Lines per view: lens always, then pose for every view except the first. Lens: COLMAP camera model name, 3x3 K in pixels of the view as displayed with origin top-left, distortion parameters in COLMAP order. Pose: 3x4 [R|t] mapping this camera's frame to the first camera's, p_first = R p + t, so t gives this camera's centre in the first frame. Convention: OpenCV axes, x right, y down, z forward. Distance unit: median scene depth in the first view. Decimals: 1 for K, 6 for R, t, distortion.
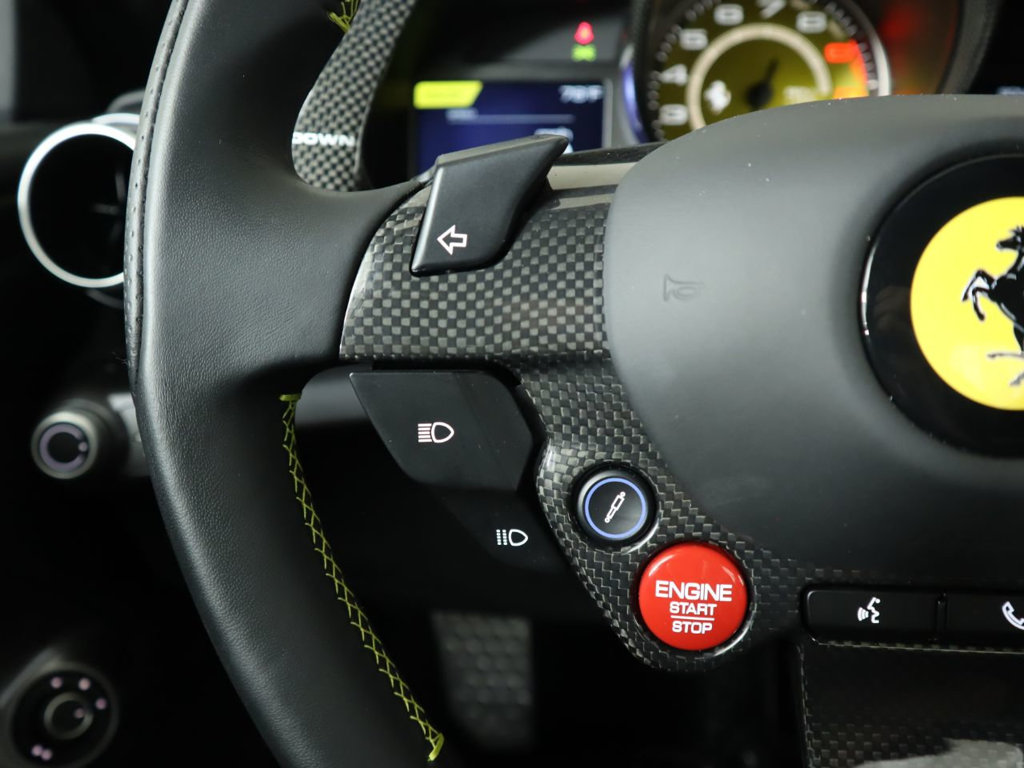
lens RADIAL K [[799.7, 0, 509.7], [0, 799.7, 383.7], [0, 0, 1]] dist [-0.114380, 0.052407]
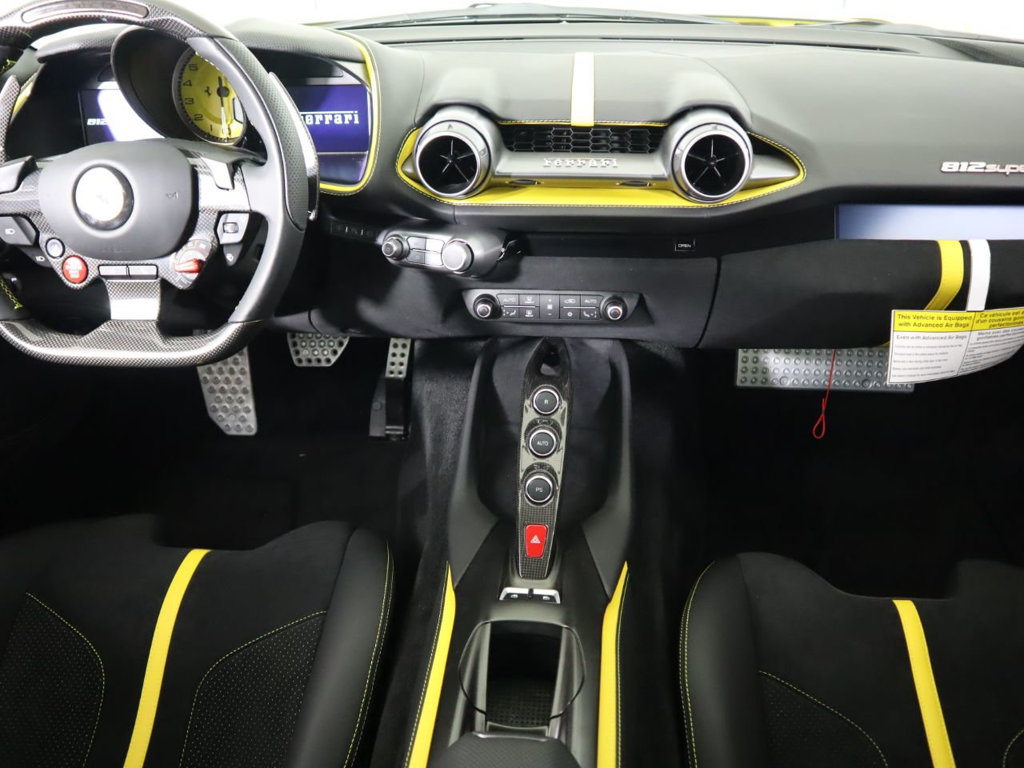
lens RADIAL K [[799.7, 0, 510.5], [0, 799.7, 380.3], [0, 0, 1]] dist [-0.114380, 0.052407]
pose [[0.999276, -0.021972, 0.031044, 2.410087], [0.015766, 0.982117, 0.187612, 0.116961], [-0.034611, -0.186987, 0.981752, -3.228849]]
